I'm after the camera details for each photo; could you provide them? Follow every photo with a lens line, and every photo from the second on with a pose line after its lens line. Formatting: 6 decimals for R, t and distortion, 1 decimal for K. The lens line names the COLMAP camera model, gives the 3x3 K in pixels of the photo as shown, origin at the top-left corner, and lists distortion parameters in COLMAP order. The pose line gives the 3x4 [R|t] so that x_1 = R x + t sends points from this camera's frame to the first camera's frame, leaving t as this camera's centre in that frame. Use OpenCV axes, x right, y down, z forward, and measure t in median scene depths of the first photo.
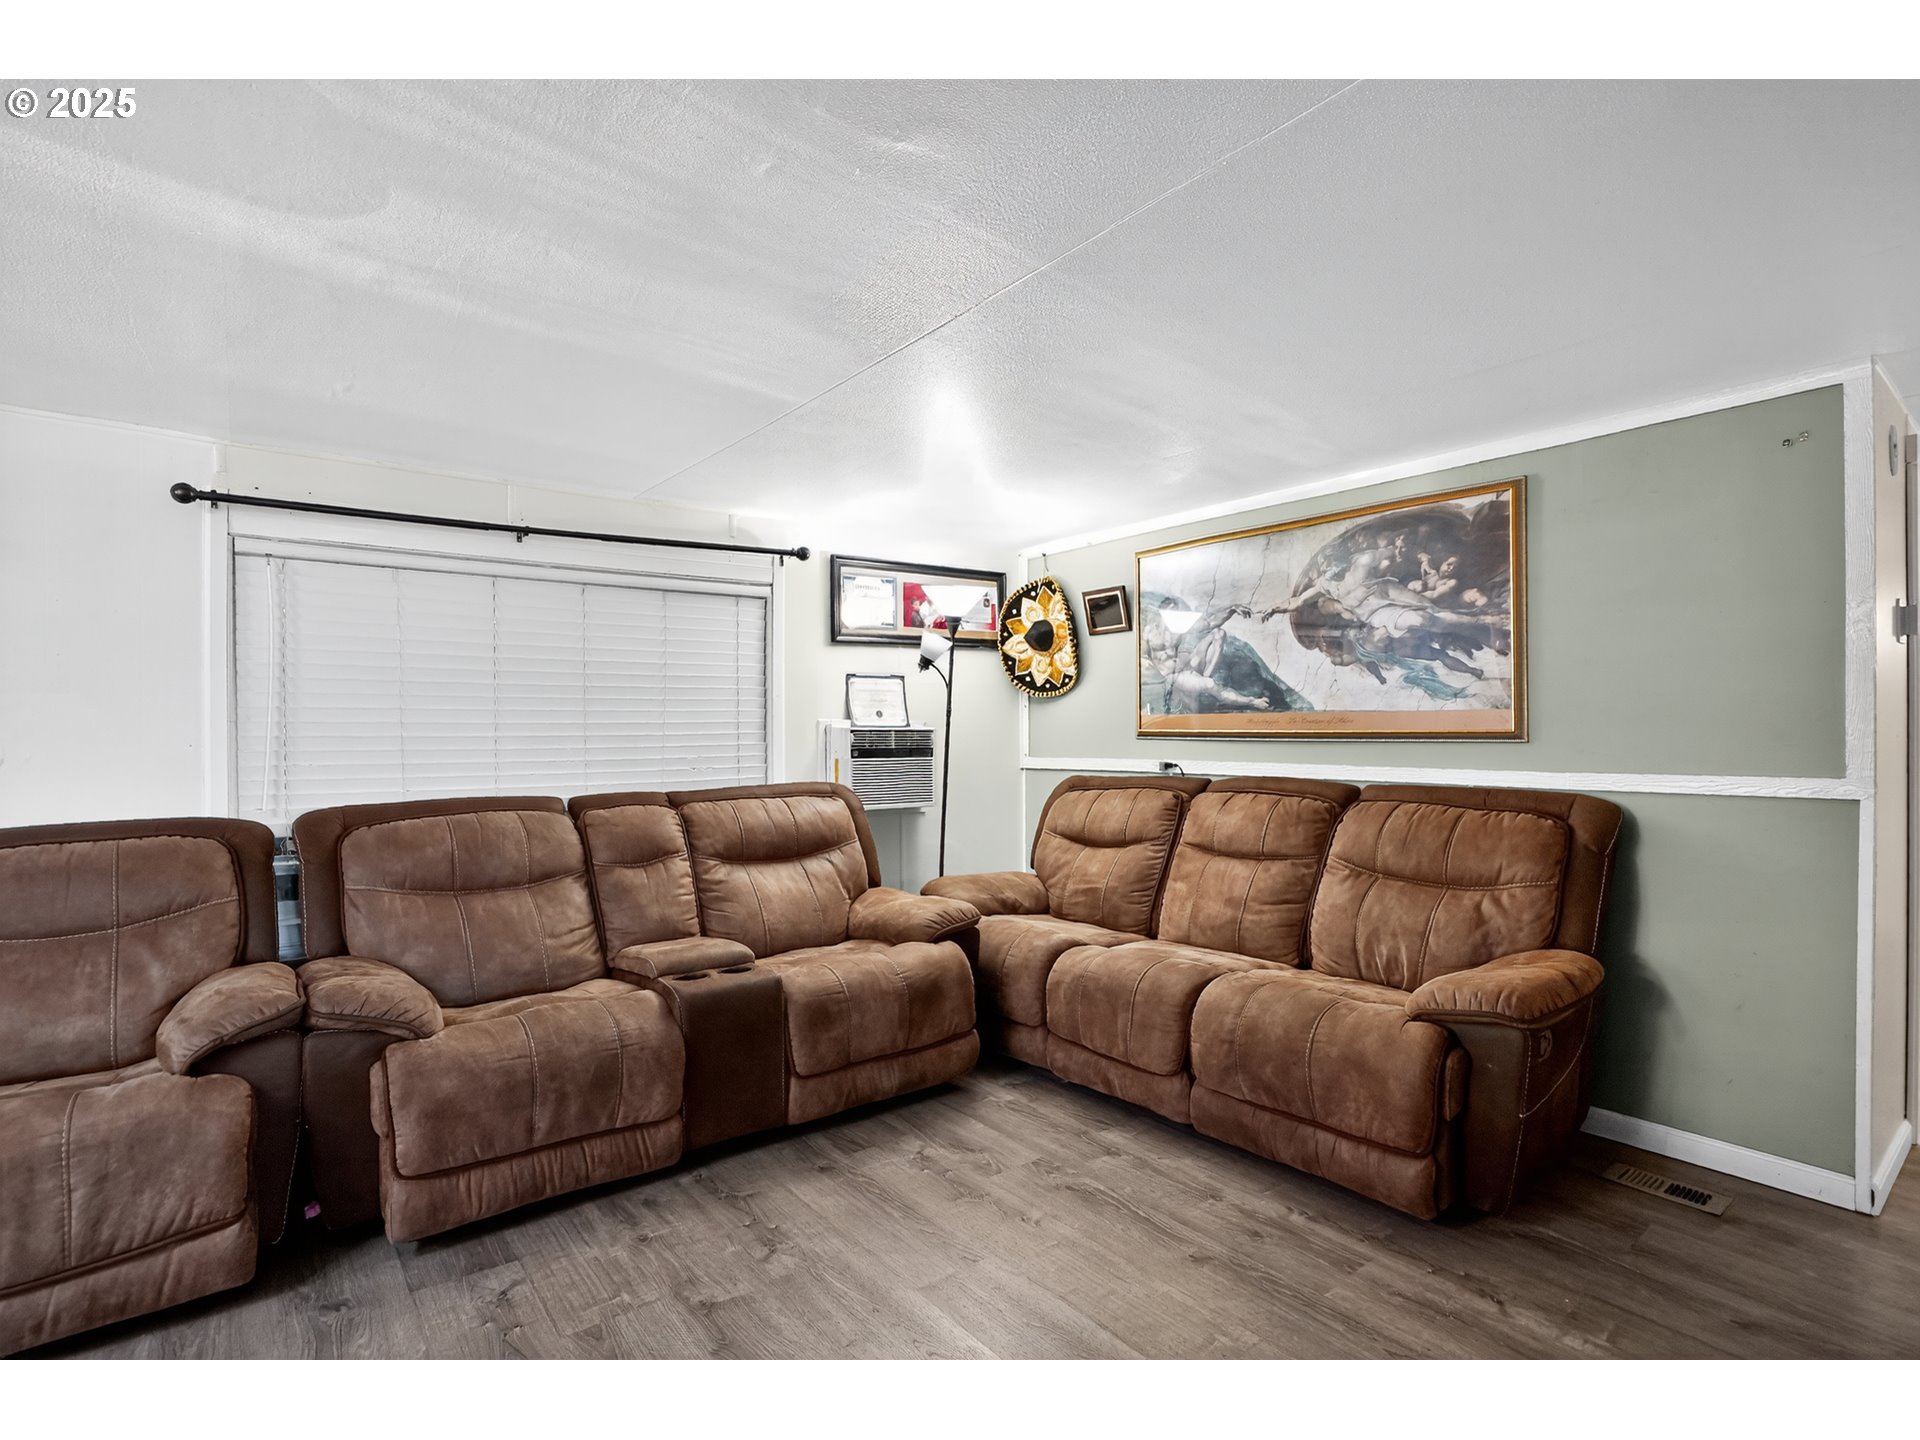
lens RADIAL K [[945.1, 0, 956.1], [0, 945.1, 732.5], [0, 0, 1]] dist [-0.000207, 0.000190]
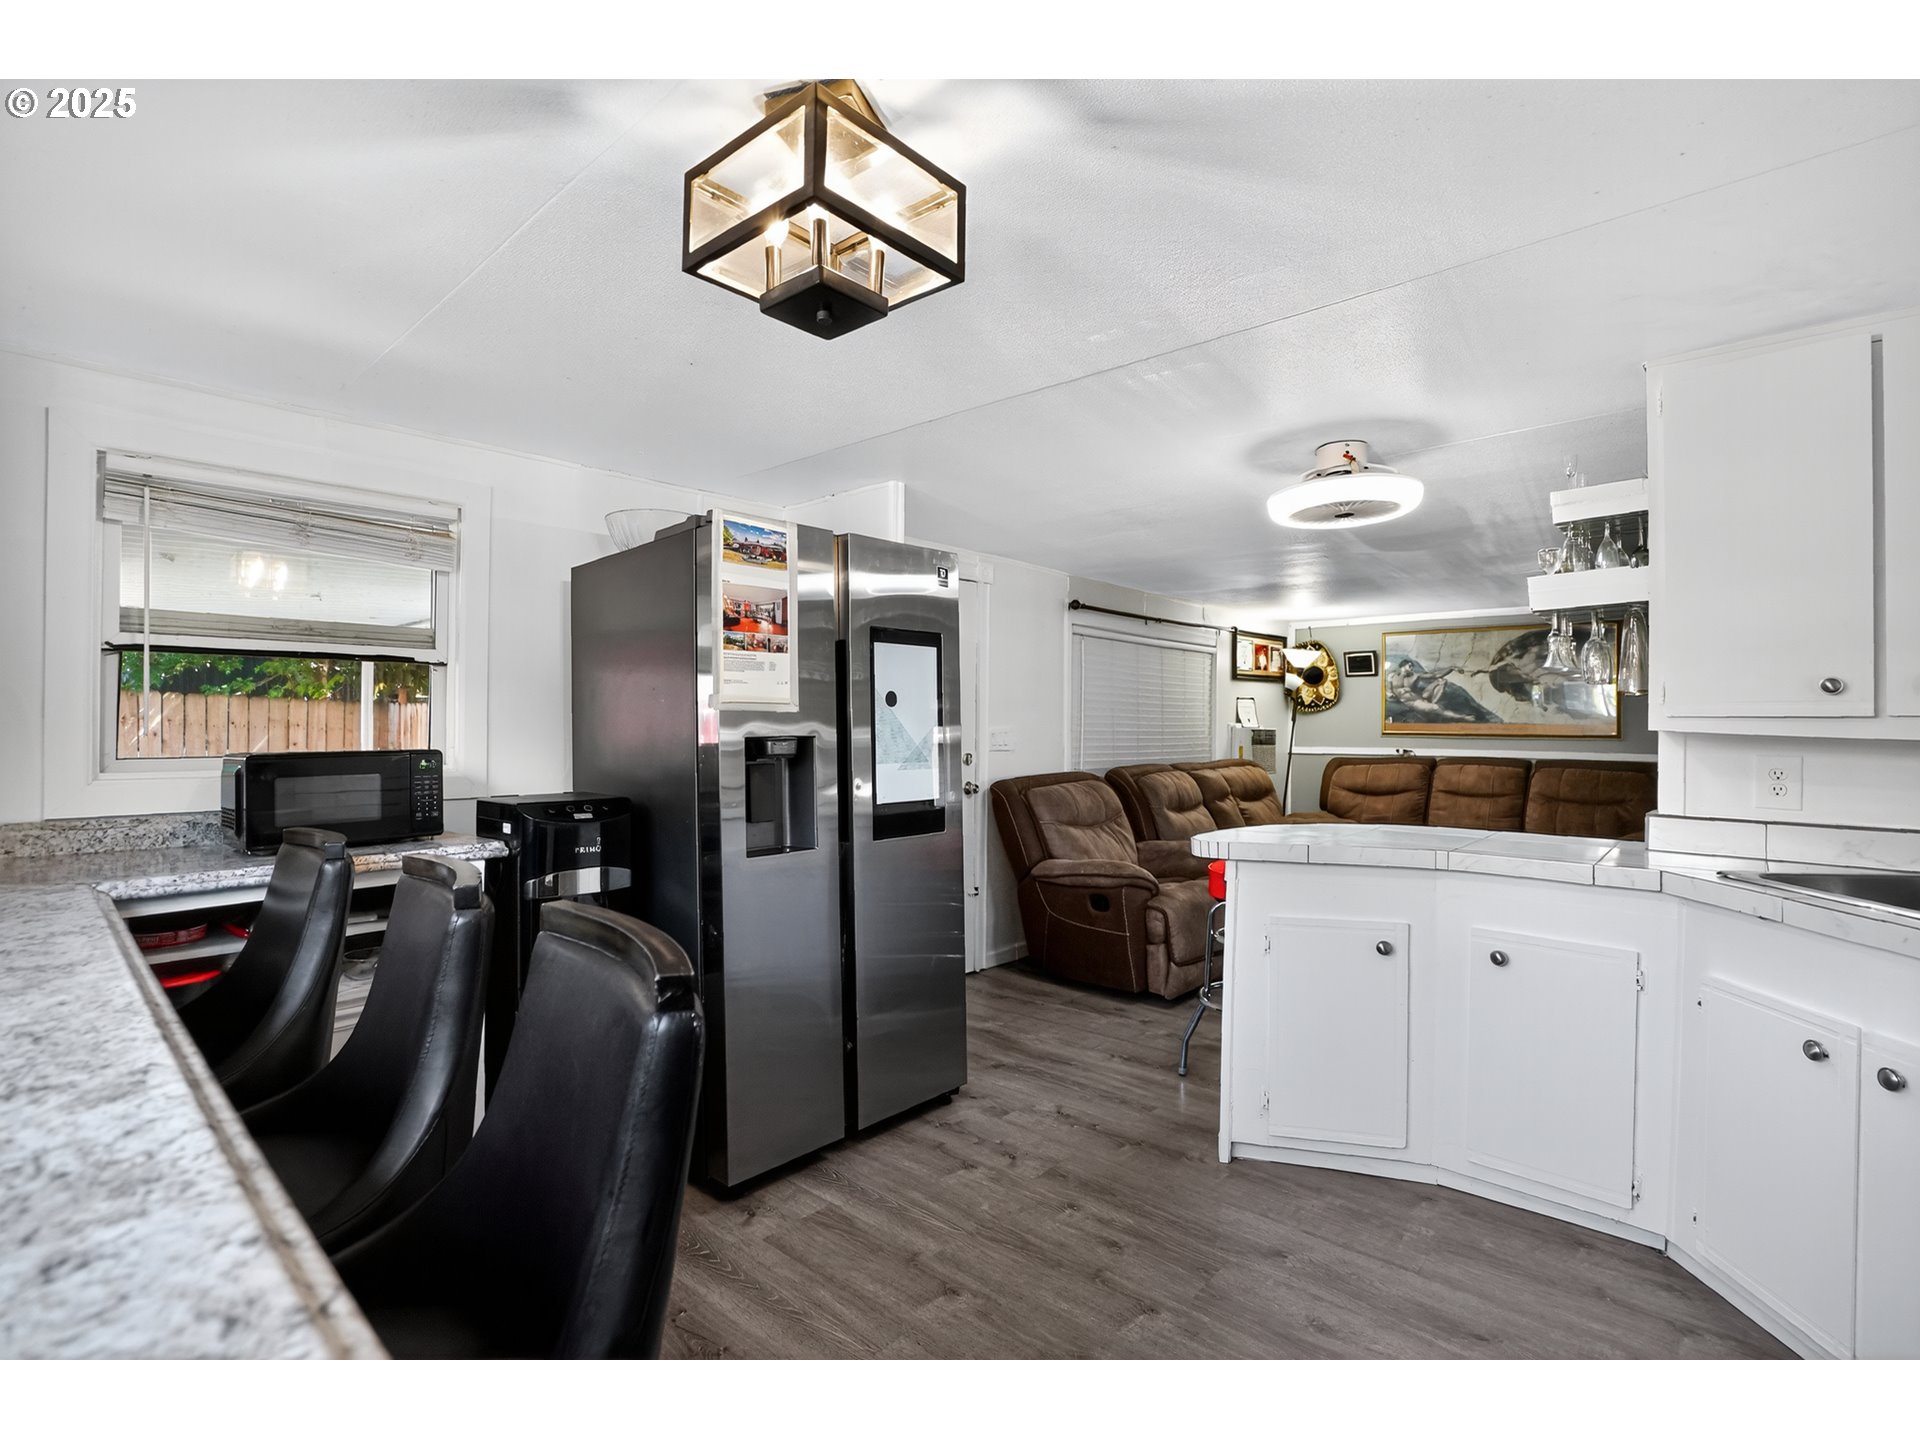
lens RADIAL K [[915.5, 0, 960.0], [0, 915.5, 720.0], [0, 0, 1]] dist [-0.010569, 0.000210]
pose [[0.982213, 0.019560, 0.186750, -1.127581], [-0.017207, 0.999751, -0.014215, 0.017486], [-0.186982, 0.010749, 0.982305, -0.681958]]
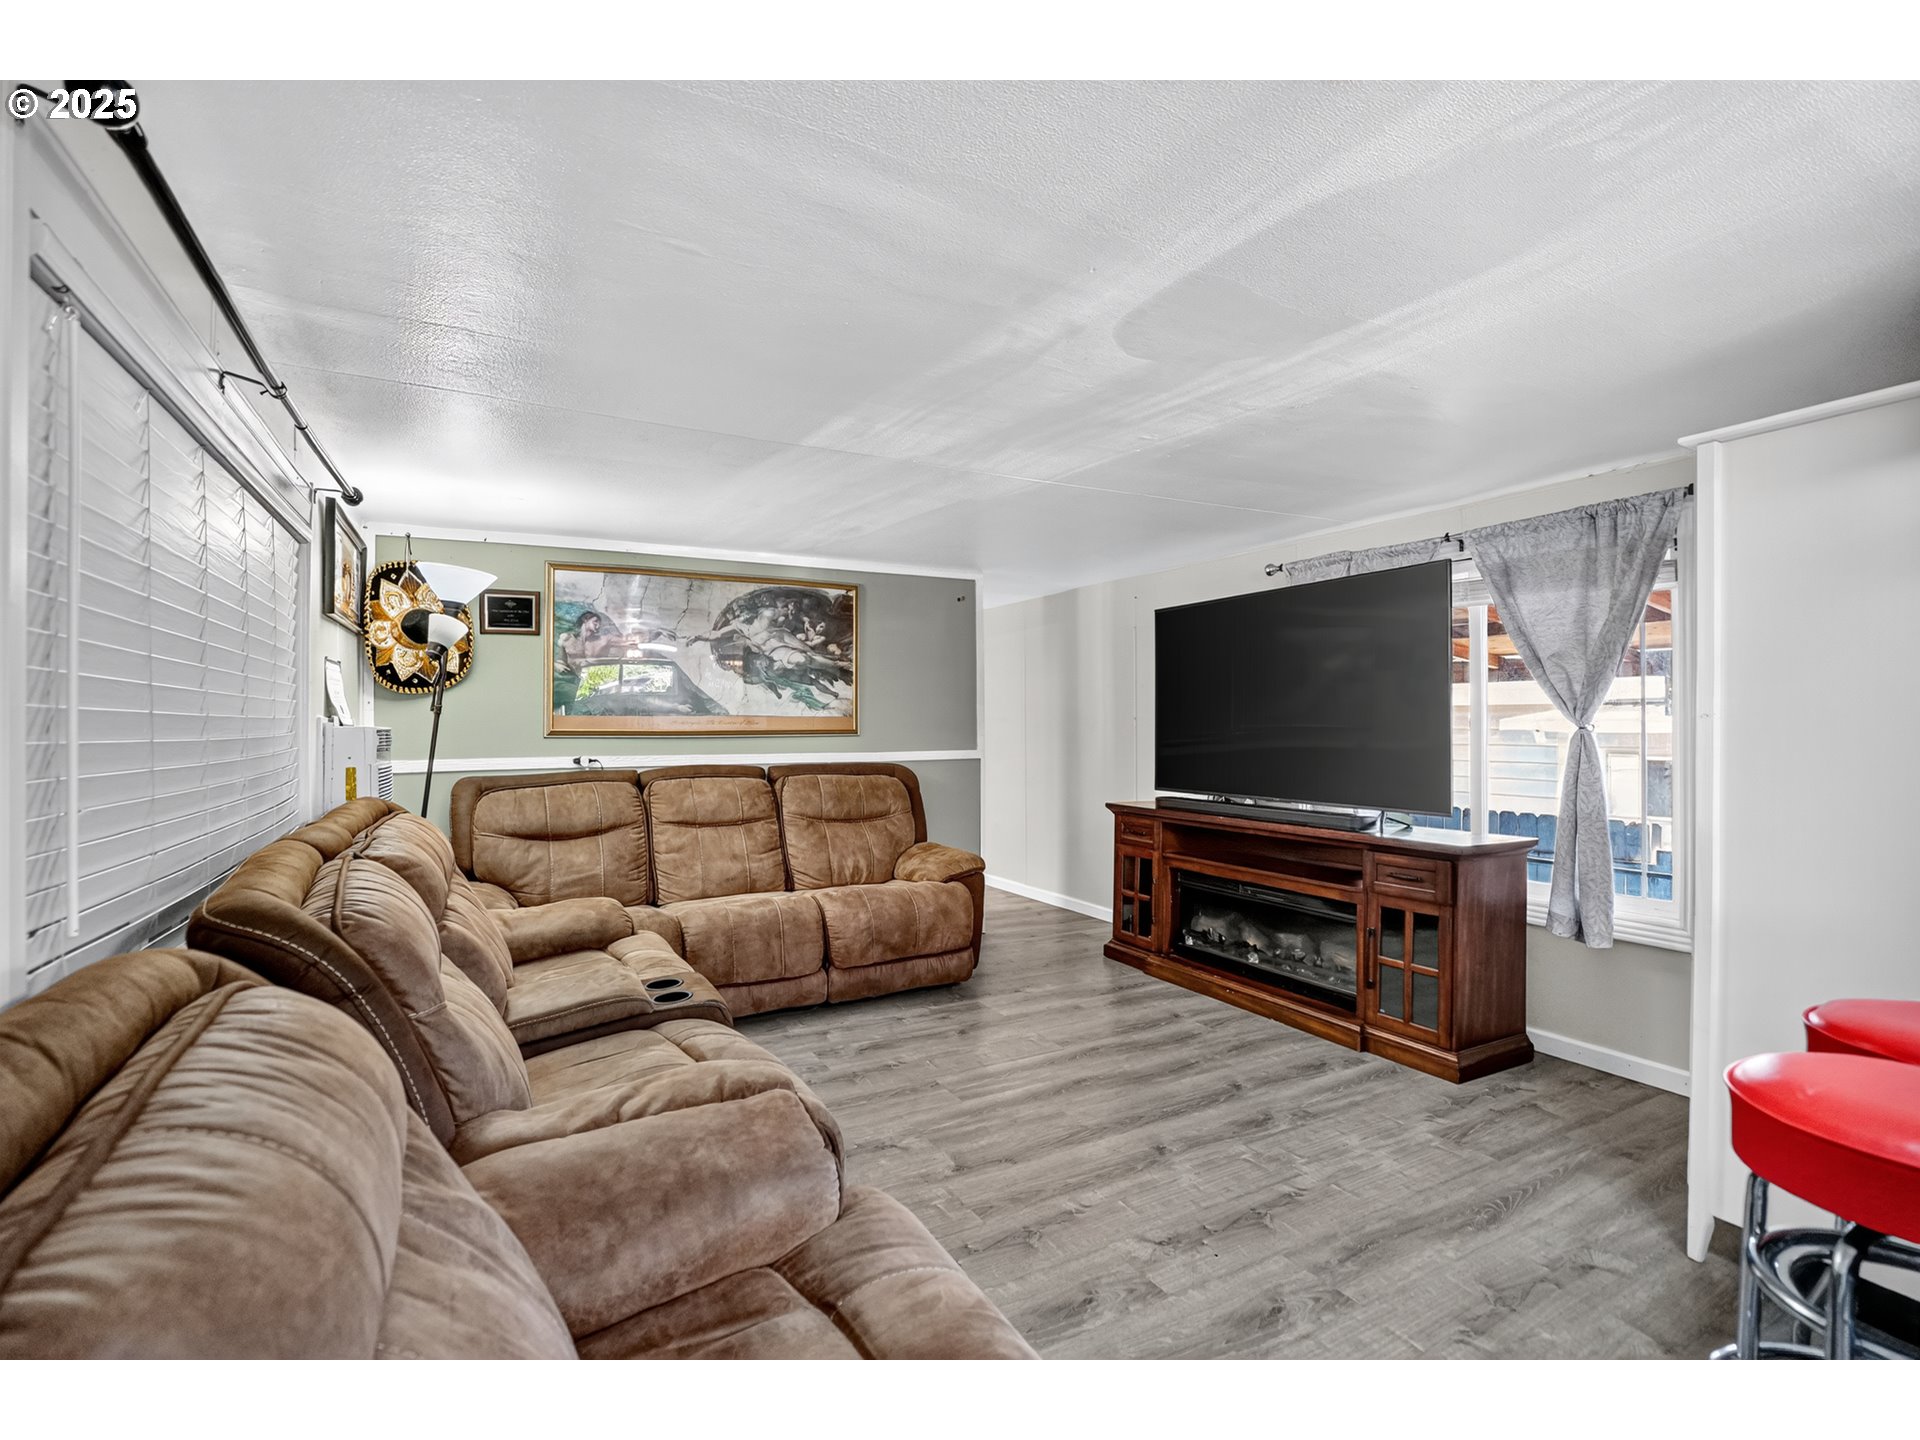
lens RADIAL K [[915.5, 0, 960.0], [0, 915.5, 720.0], [0, 0, 1]] dist [-0.010569, 0.000210]
pose [[0.192040, 0.013813, 0.981290, -0.887502], [0.006717, 0.999859, -0.015389, 0.006701], [-0.981364, 0.009547, 0.191920, 0.428227]]
